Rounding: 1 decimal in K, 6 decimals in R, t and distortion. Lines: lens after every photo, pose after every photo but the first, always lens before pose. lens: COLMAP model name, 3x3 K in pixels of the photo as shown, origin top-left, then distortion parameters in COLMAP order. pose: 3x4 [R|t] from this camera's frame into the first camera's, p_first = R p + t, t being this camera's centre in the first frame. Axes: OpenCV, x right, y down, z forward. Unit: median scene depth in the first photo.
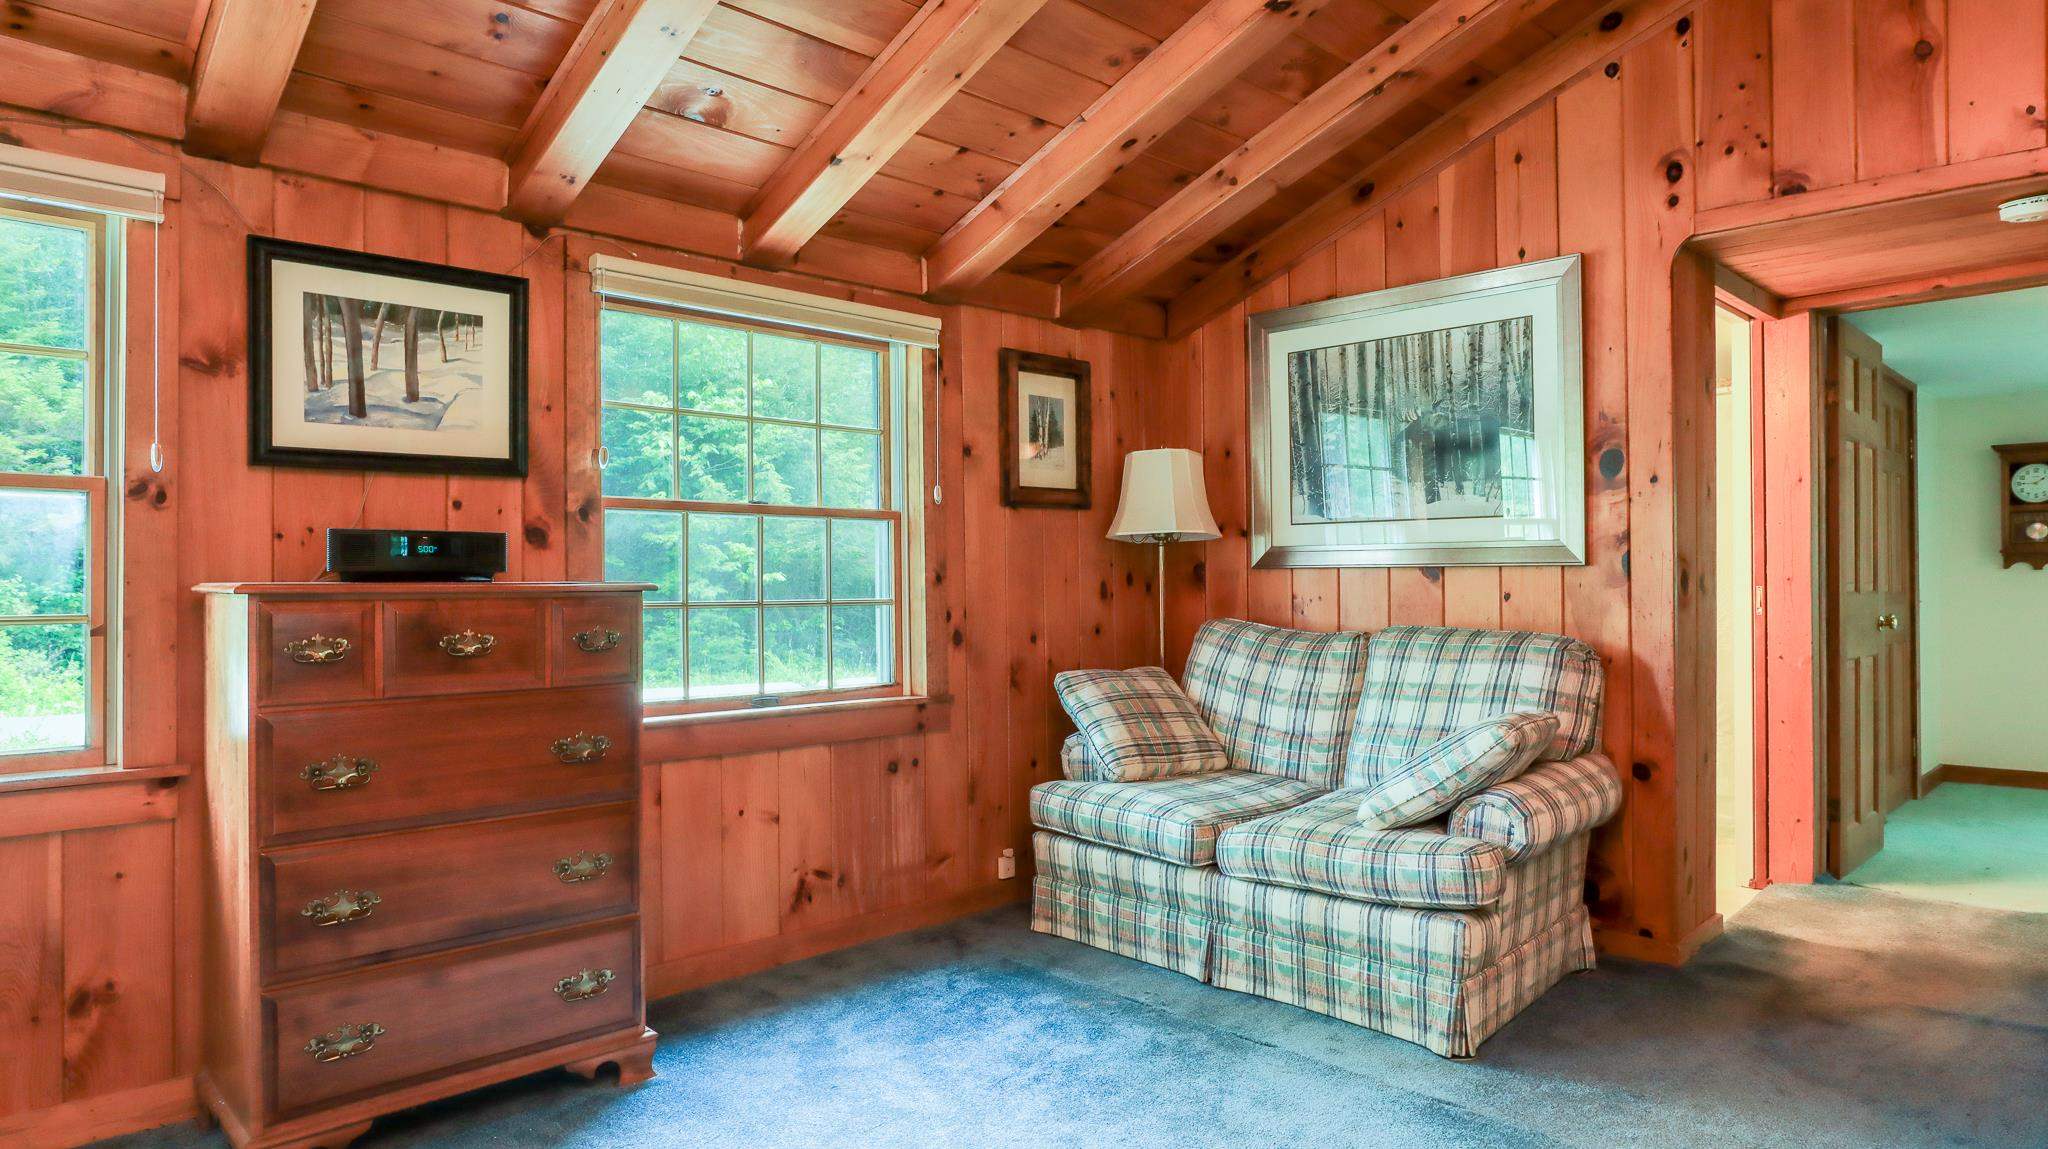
lens RADIAL K [[1190.8, 0, 1032.8], [0, 1190.8, 573.9], [0, 0, 1]] dist [-0.034707, 0.021482]
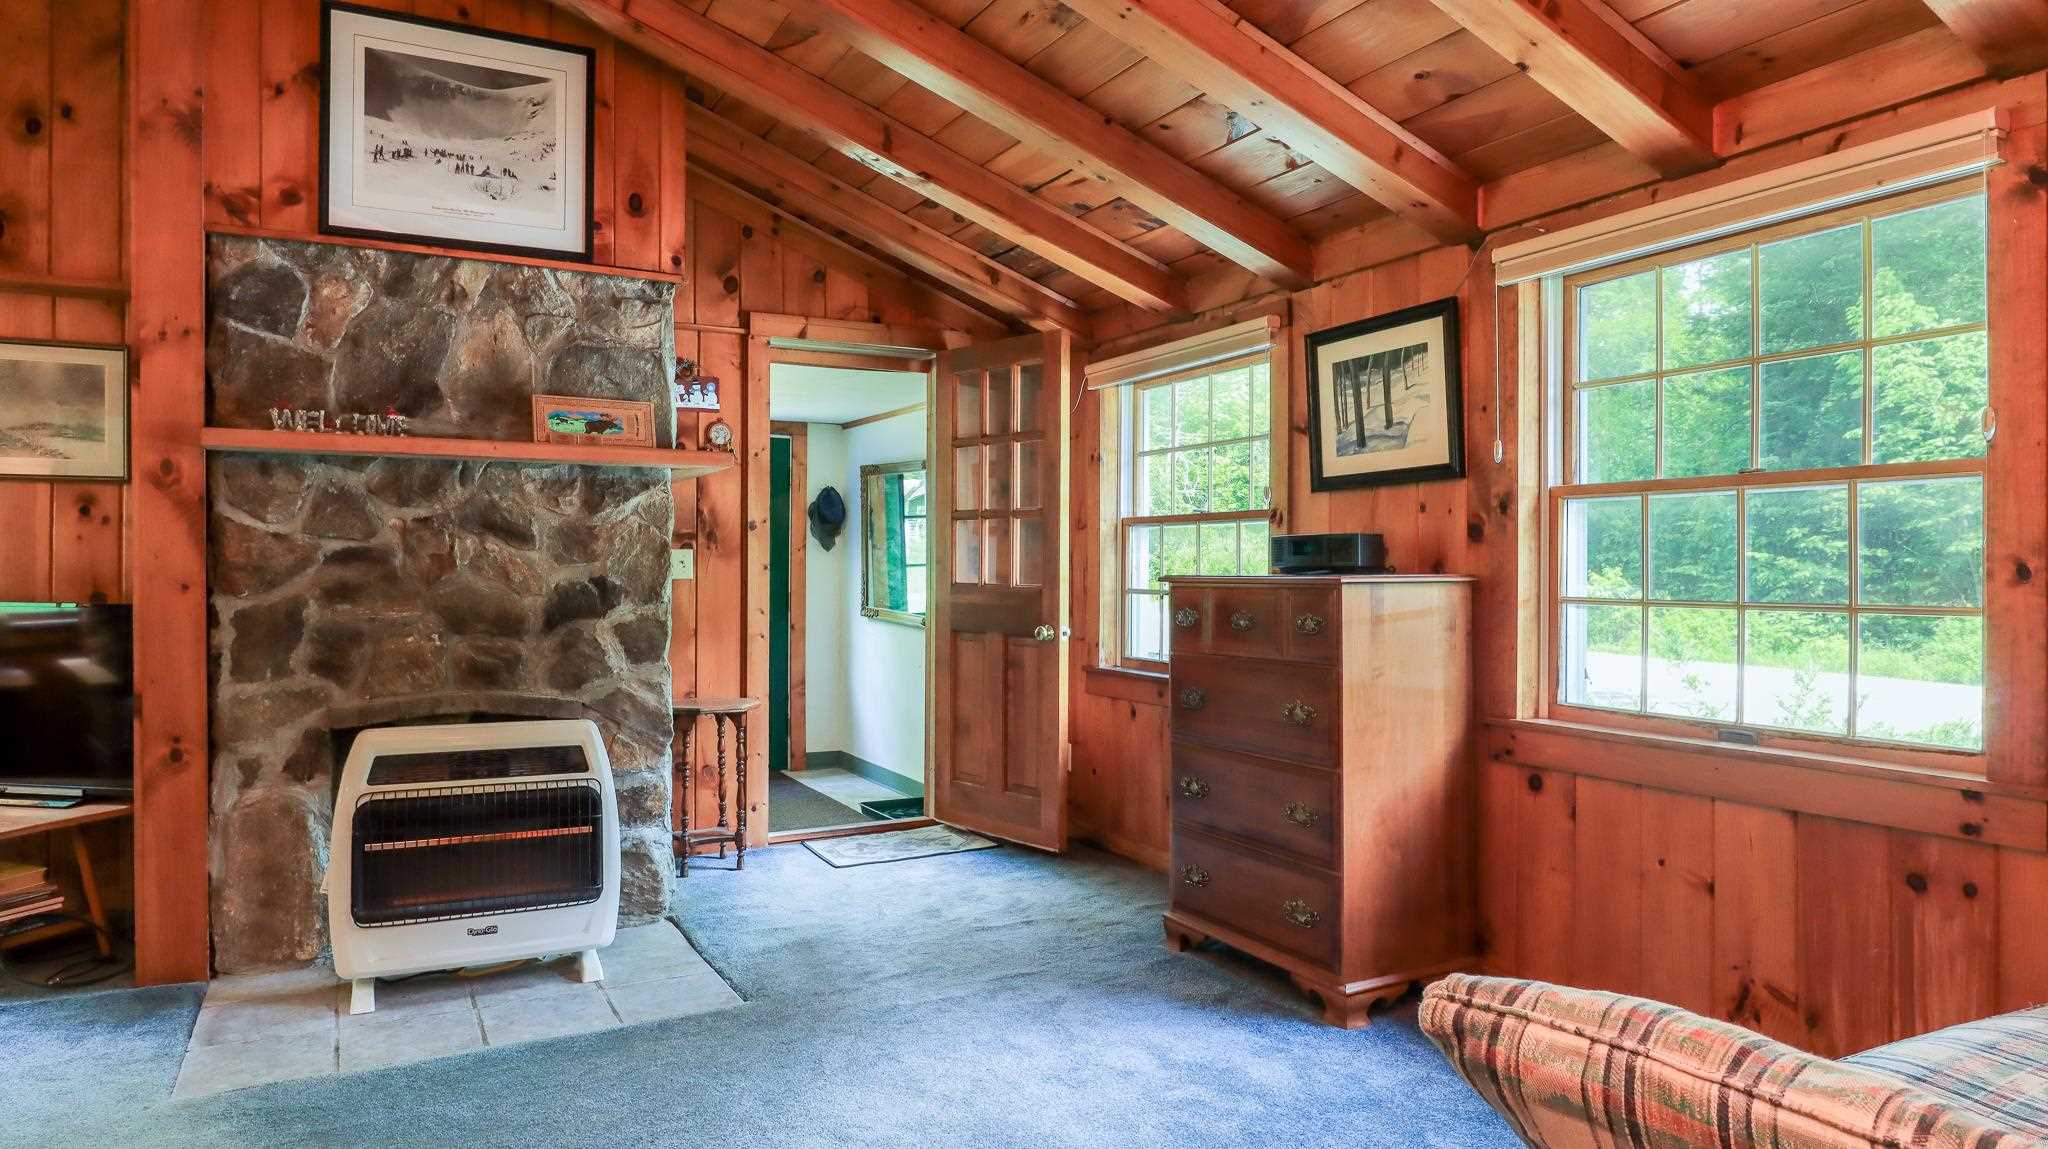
lens RADIAL K [[1260.6, 0, 1035.9], [0, 1260.6, 550.1], [0, 0, 1]] dist [-0.020373, 0.010639]
pose [[-0.274160, -0.010723, -0.961624, 0.683326], [0.007009, 0.999889, -0.013148, -0.002538], [0.961659, -0.010345, -0.274054, 0.815376]]
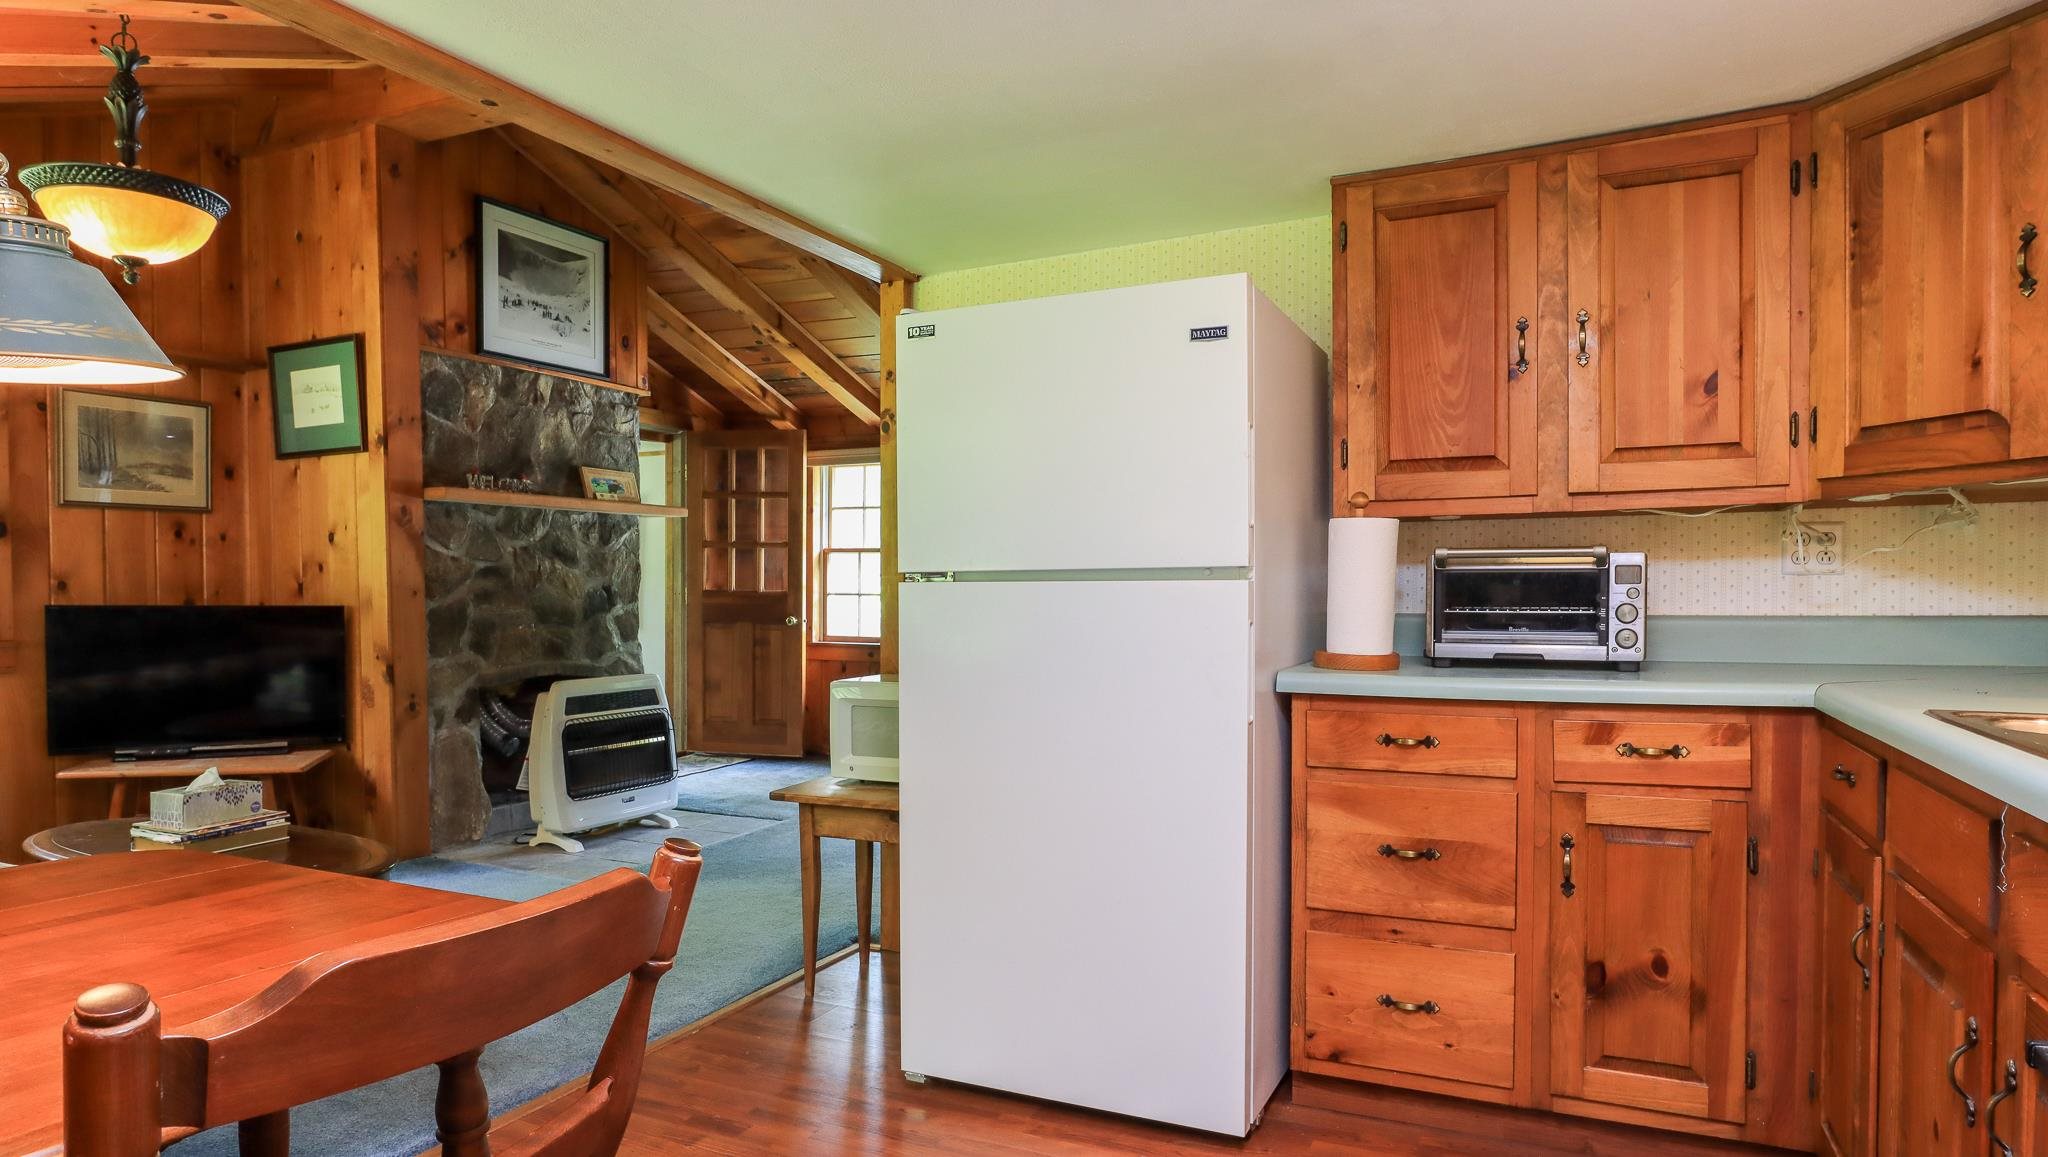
lens RADIAL K [[1190.8, 0, 1039.8], [0, 1190.8, 623.1], [0, 0, 1]] dist [-0.034707, 0.021482]
pose [[0.357836, 0.038020, -0.933010, 1.466716], [0.002346, 0.999131, 0.041614, -0.011612], [0.933782, -0.017079, 0.357436, 0.081918]]
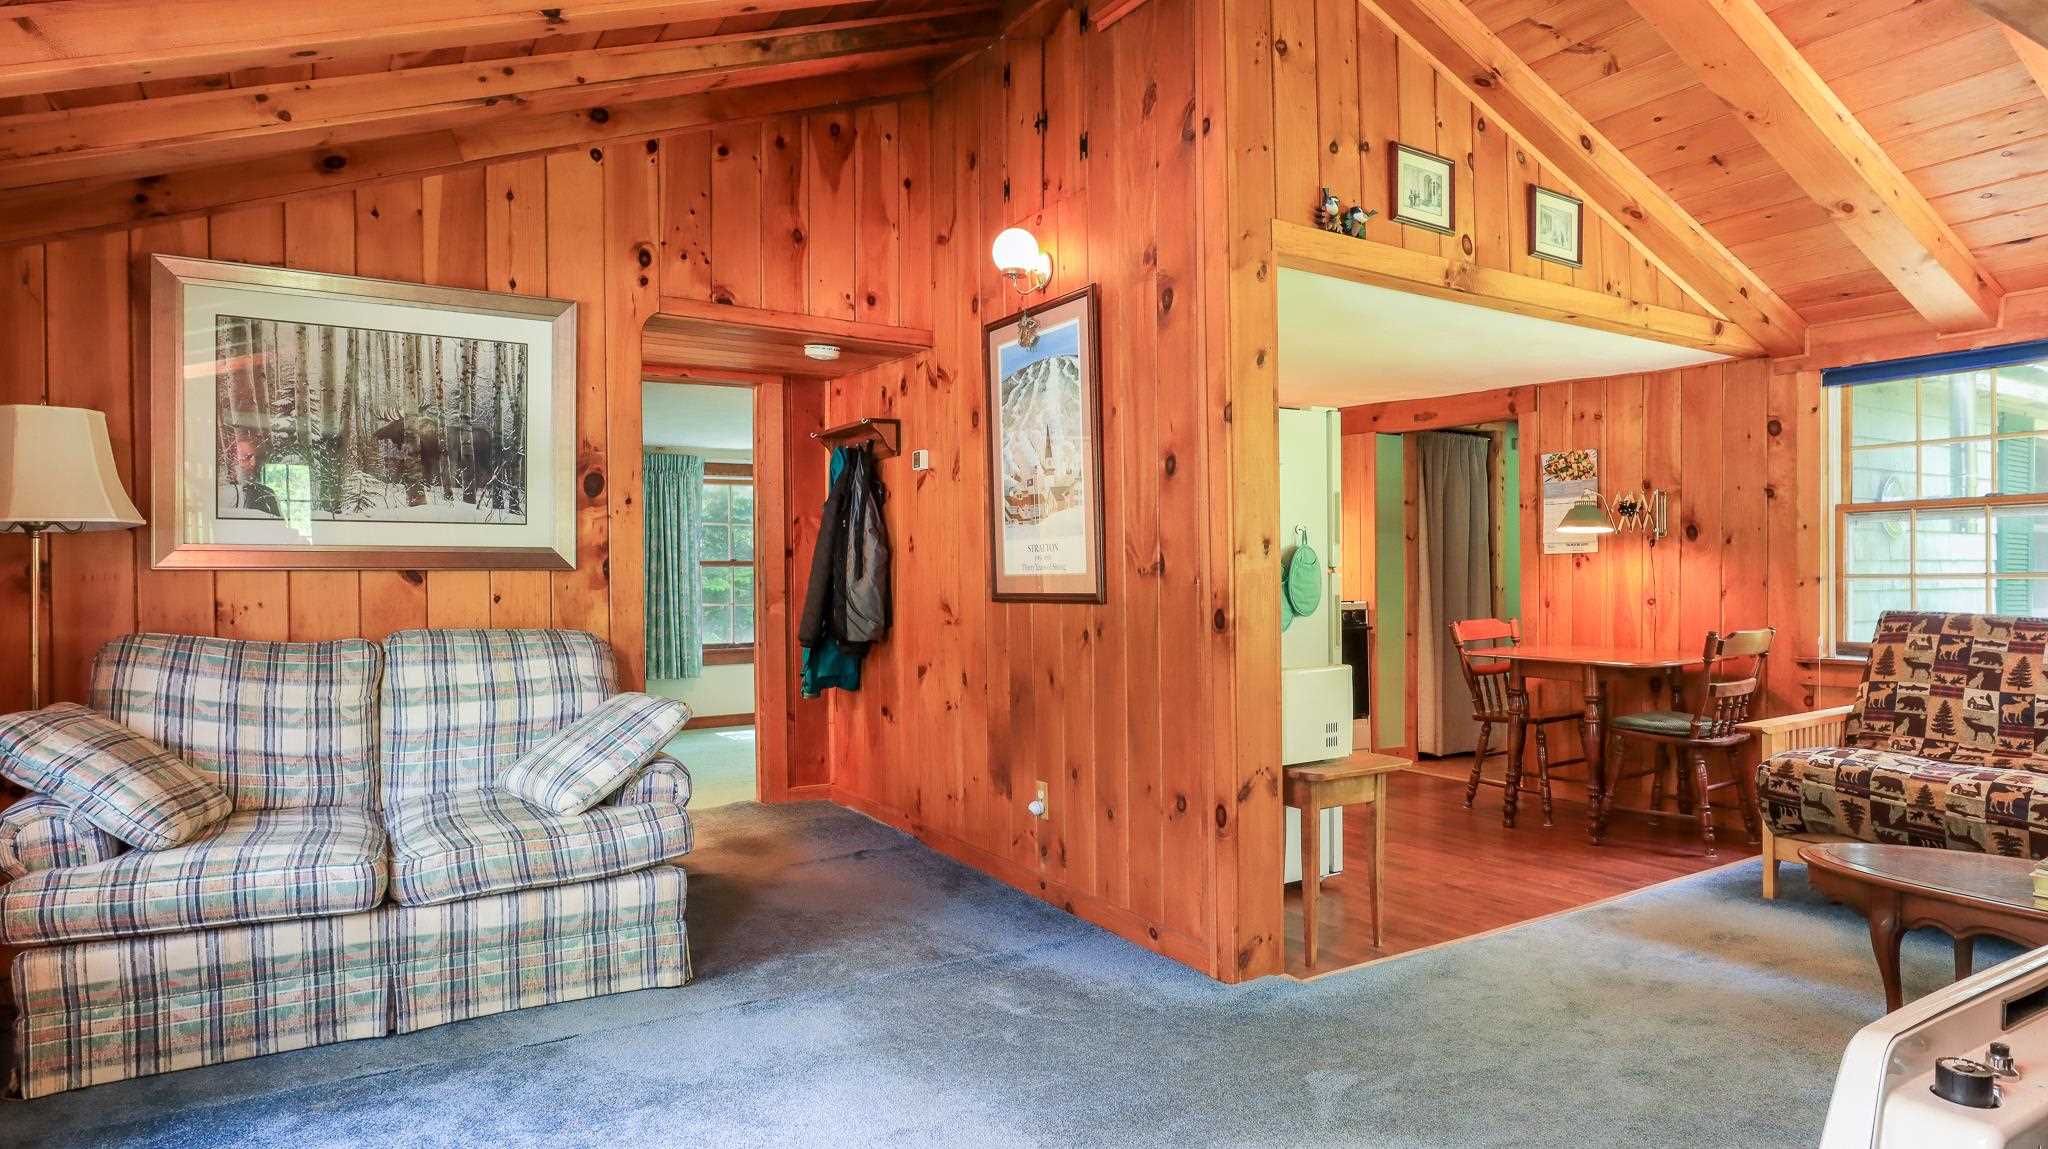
lens RADIAL K [[1190.8, 0, 1034.9], [0, 1190.8, 567.2], [0, 0, 1]] dist [-0.034707, 0.021482]
pose [[0.213020, 0.012771, 0.976964, -0.587053], [-0.000841, 0.999917, -0.012887, 0.004257], [-0.977047, 0.001924, 0.213013, 0.319381]]
